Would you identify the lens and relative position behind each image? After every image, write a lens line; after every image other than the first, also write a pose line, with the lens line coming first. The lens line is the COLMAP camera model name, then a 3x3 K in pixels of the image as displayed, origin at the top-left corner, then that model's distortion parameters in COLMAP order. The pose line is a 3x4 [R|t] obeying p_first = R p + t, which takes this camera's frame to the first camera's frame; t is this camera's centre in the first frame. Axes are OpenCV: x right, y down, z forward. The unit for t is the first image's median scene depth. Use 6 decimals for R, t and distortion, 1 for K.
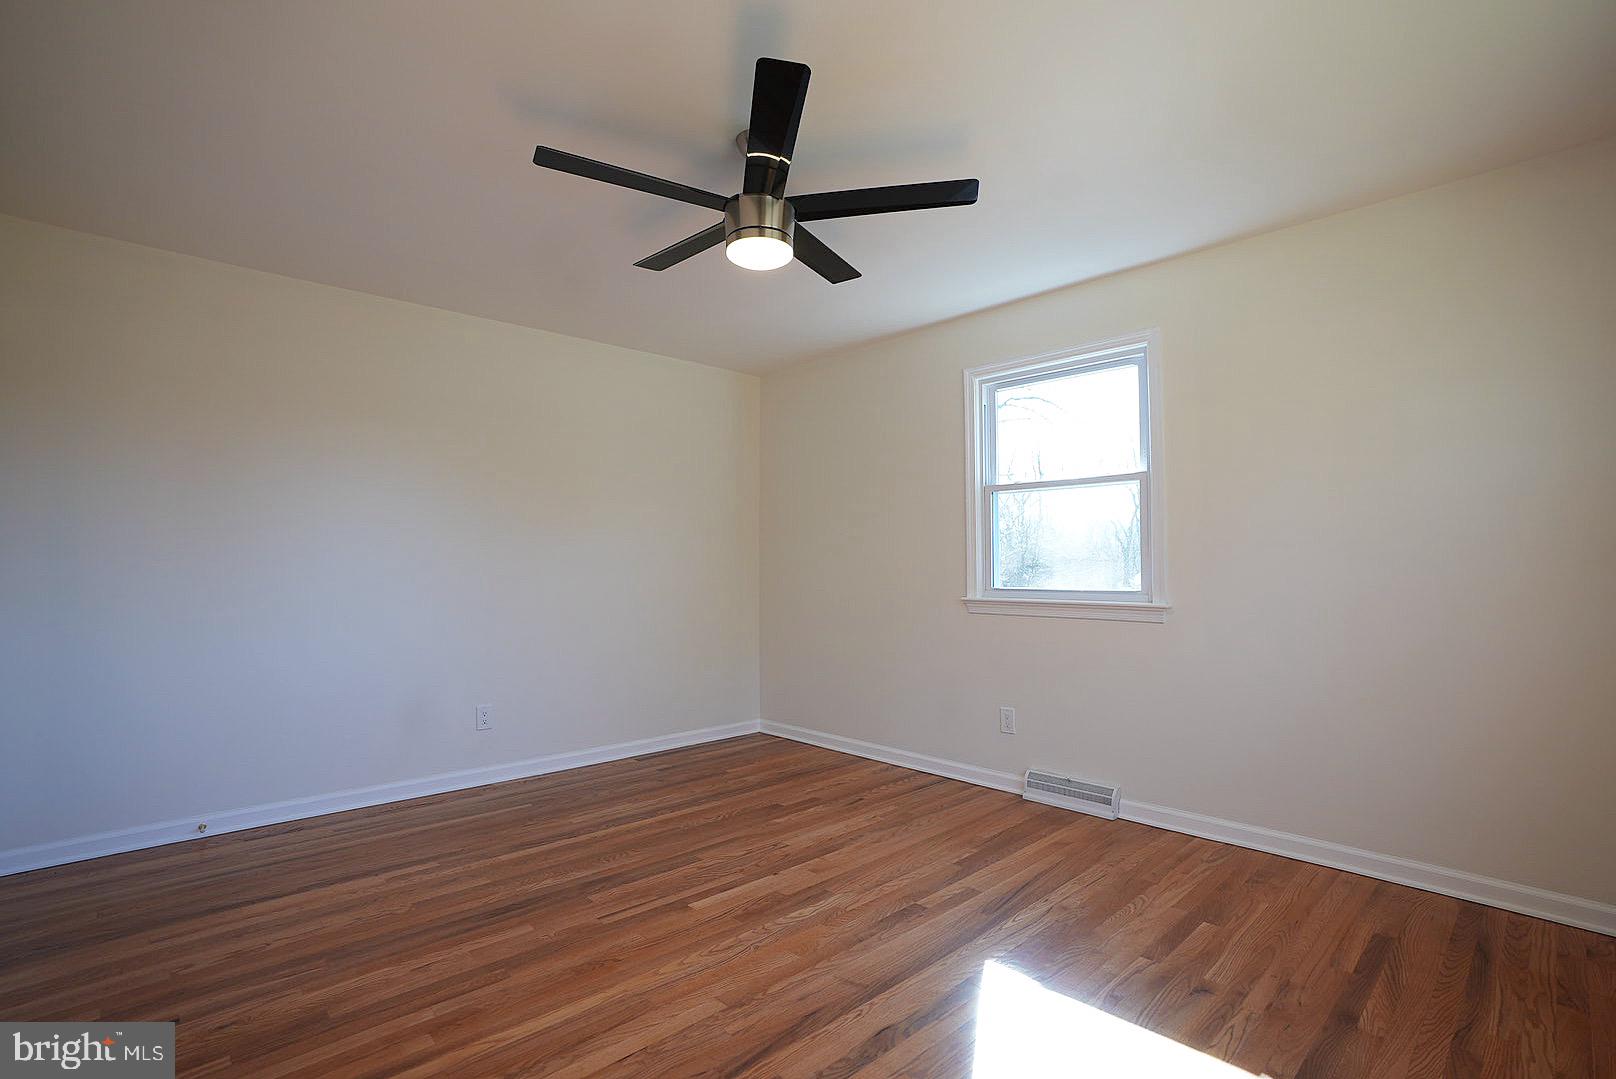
lens RADIAL K [[749.1, 0, 818.7], [0, 749.1, 546.1], [0, 0, 1]] dist [-0.074113, 0.032399]
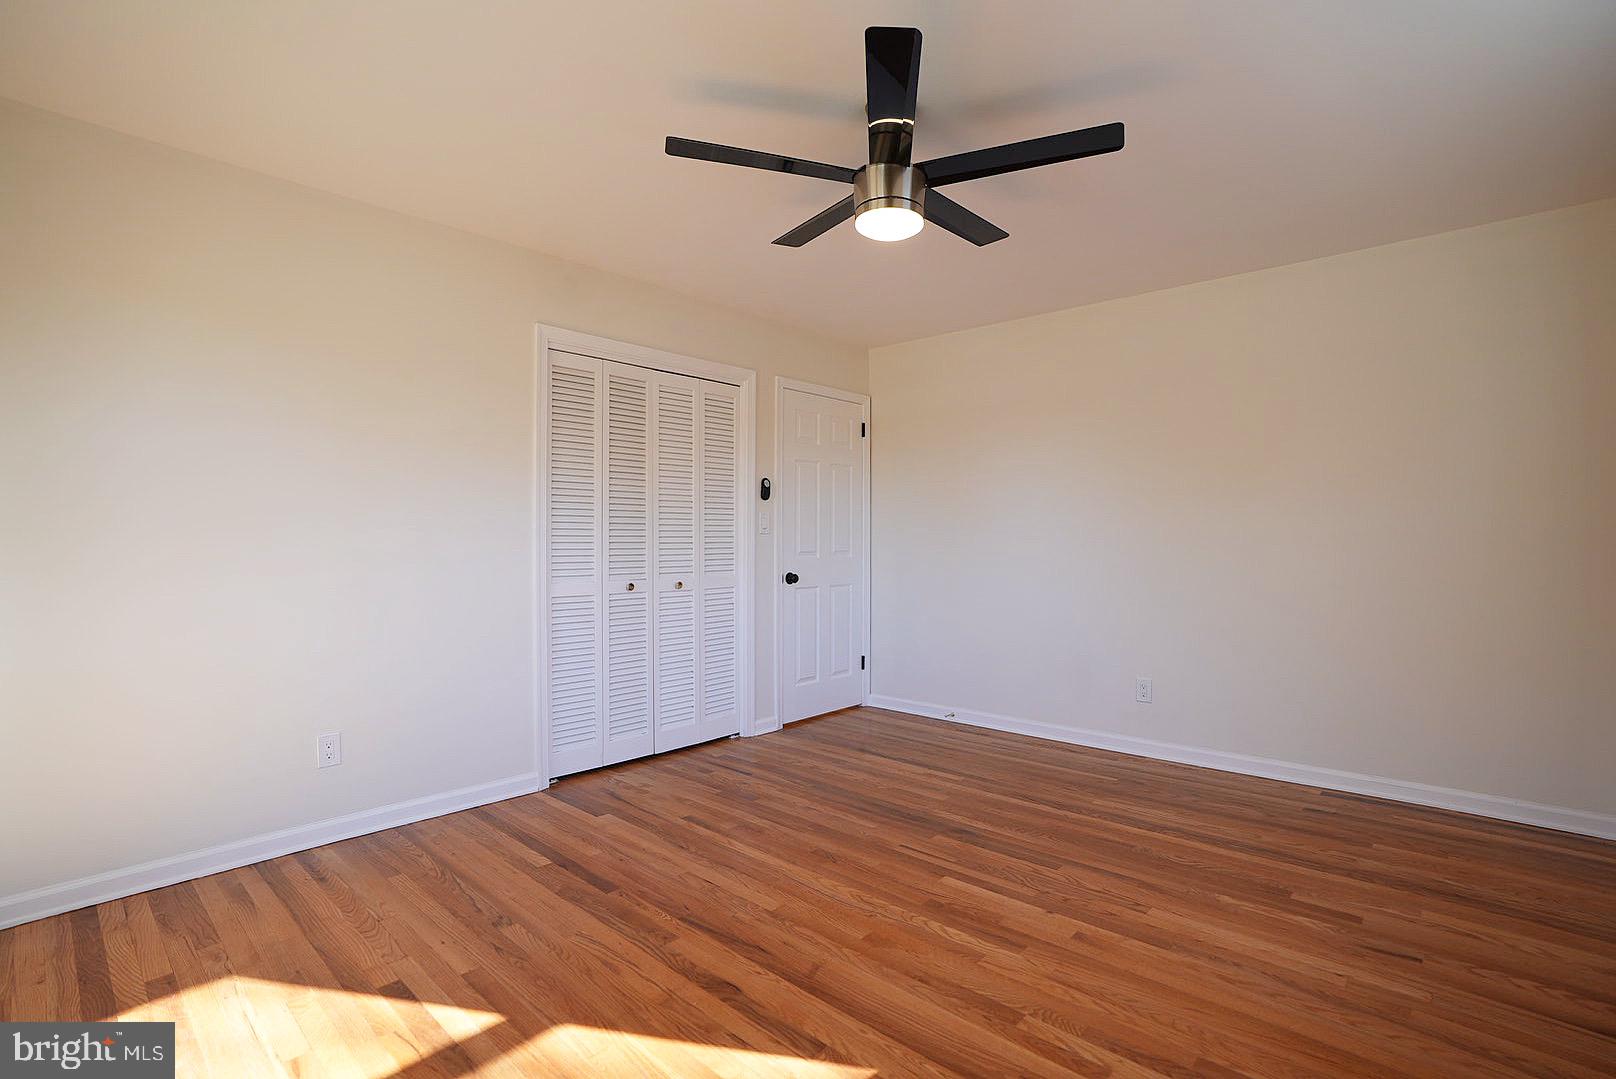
lens RADIAL K [[749.1, 0, 818.7], [0, 749.1, 546.1], [0, 0, 1]] dist [-0.074113, 0.032399]
pose [[0.066765, 0.007329, -0.997742, 0.700007], [0.029186, 0.999531, 0.009295, 0.017446], [0.997342, -0.029741, 0.066520, 0.661137]]
